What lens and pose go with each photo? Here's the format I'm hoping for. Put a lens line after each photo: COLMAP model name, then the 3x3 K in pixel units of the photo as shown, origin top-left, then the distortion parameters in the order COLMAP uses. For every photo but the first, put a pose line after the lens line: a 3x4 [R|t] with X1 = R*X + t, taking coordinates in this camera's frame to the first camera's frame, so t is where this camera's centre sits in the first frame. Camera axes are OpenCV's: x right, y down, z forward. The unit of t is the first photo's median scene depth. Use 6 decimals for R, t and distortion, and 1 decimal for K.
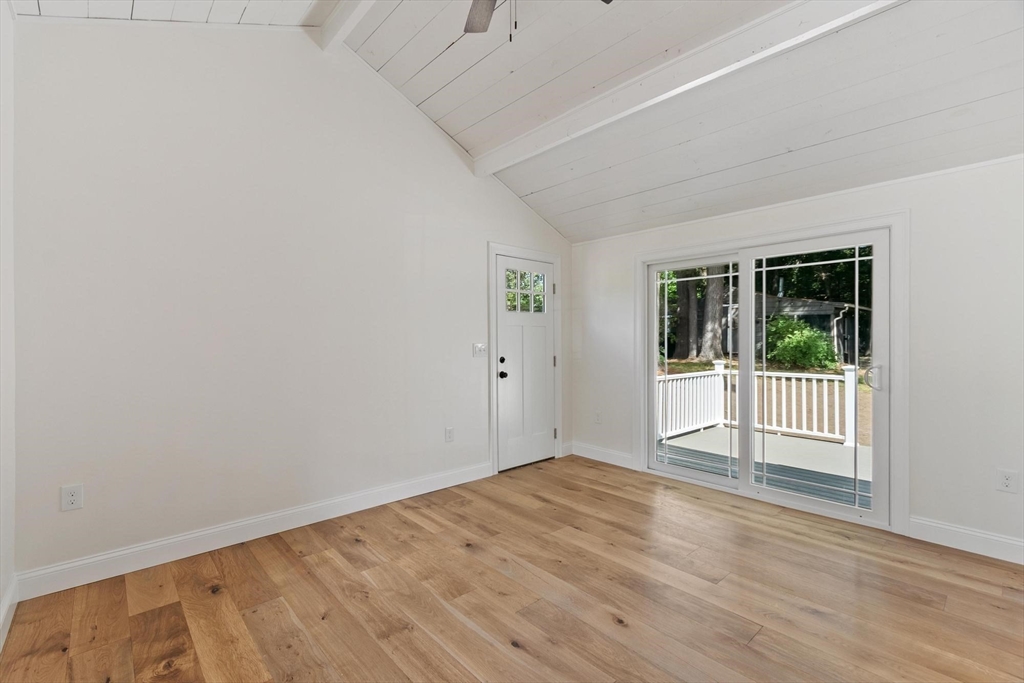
lens RADIAL K [[446.6, 0, 490.0], [0, 446.6, 340.5], [0, 0, 1]] dist [0.003476, 0.000170]
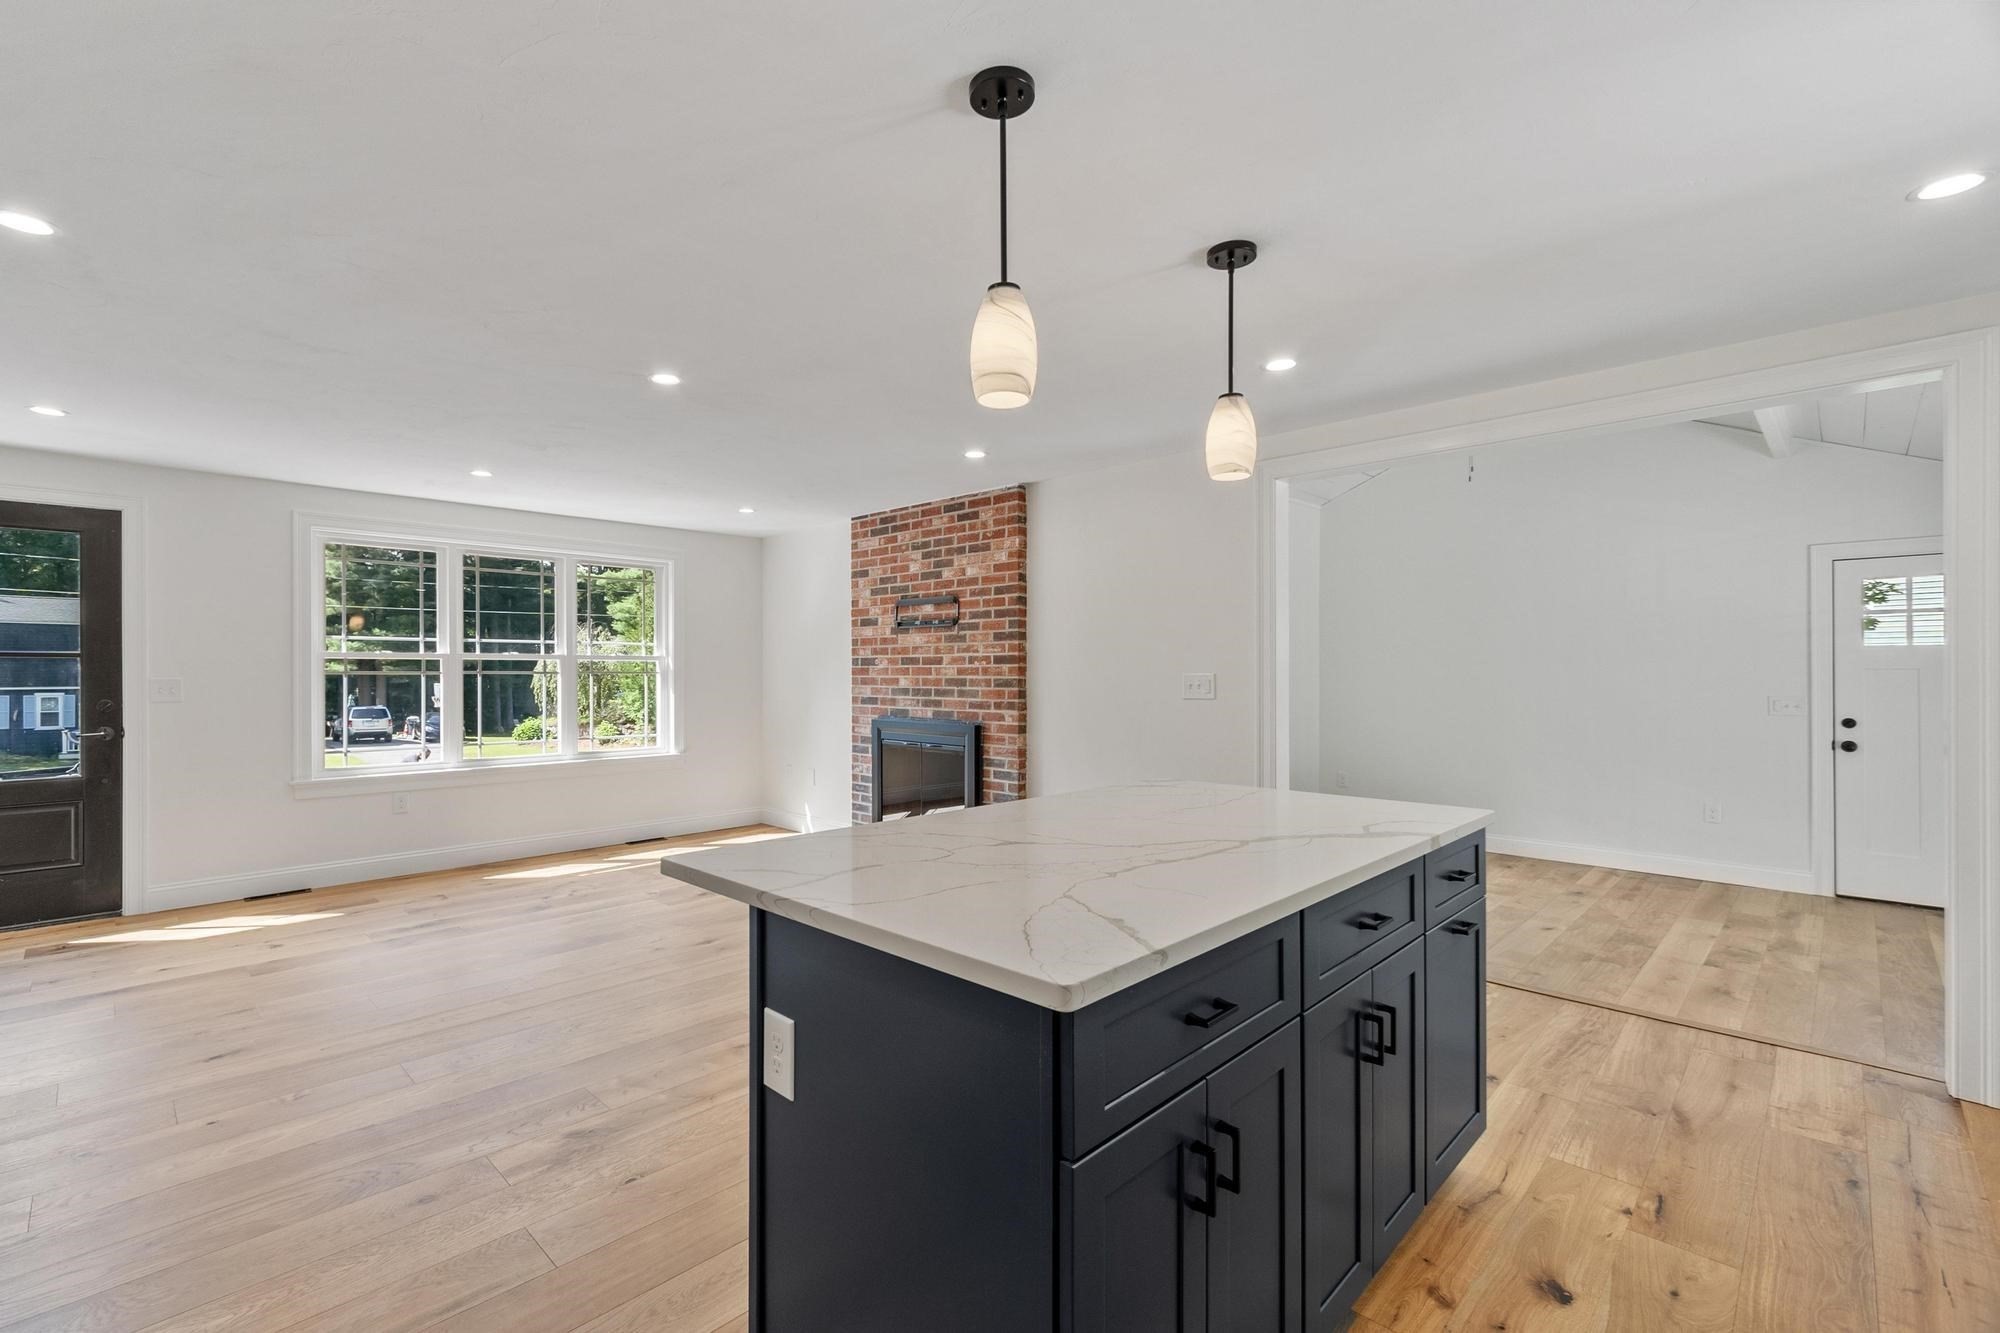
lens RADIAL K [[873.0, 0, 943.6], [0, 873.0, 671.9], [0, 0, 1]] dist [0.001289, 0.000350]
pose [[0.053199, 0.002113, -0.998582, 1.615315], [0.001845, 0.999996, 0.002215, -0.046325], [0.998582, -0.001961, 0.053195, -0.474762]]
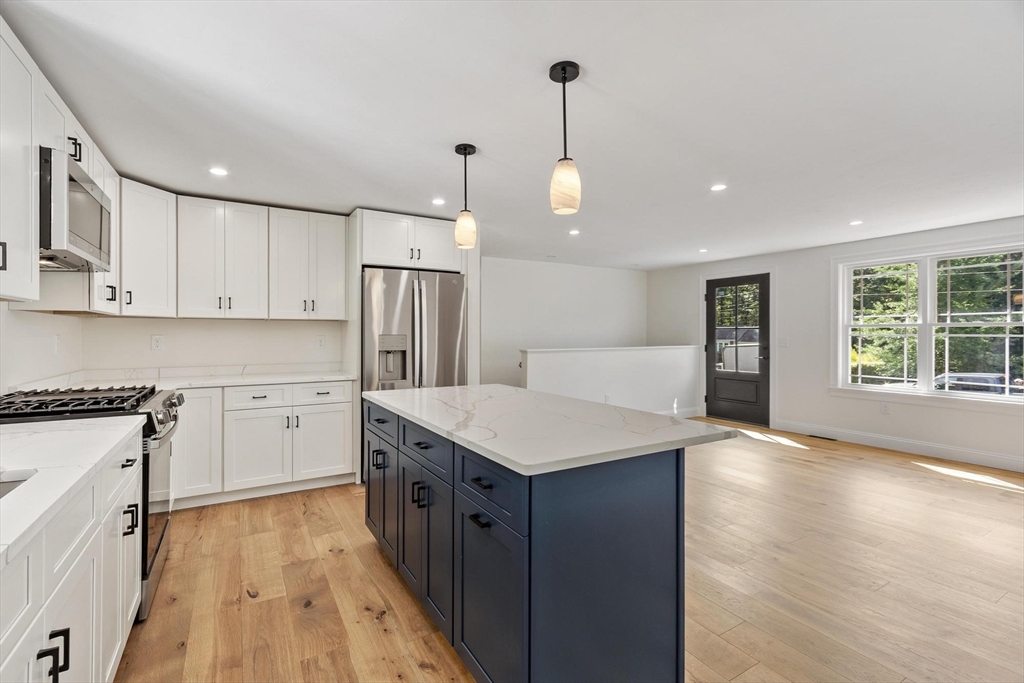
lens RADIAL K [[450.3, 0, 491.4], [0, 450.3, 335.2], [0, 0, 1]] dist [0.002218, 0.000317]
pose [[-0.980071, -0.000203, 0.198650, 0.897540], [0.000122, 0.999999, 0.001622, -0.045490], [-0.198650, 0.001614, -0.980069, 0.381103]]
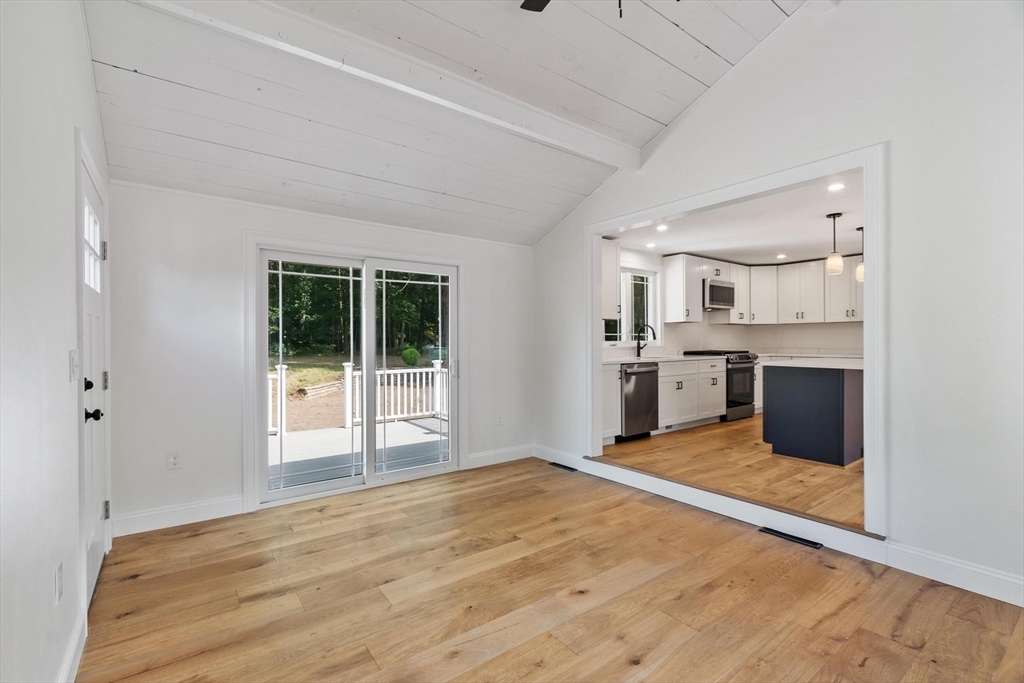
lens RADIAL K [[445.0, 0, 480.8], [0, 445.0, 341.8], [0, 0, 1]] dist [0.000926, 0.000082]
pose [[0.110728, 0.000174, 0.993851, -0.536612], [0.003902, 0.999992, -0.000610, -0.000873], [-0.993843, 0.003946, 0.110727, 0.711449]]
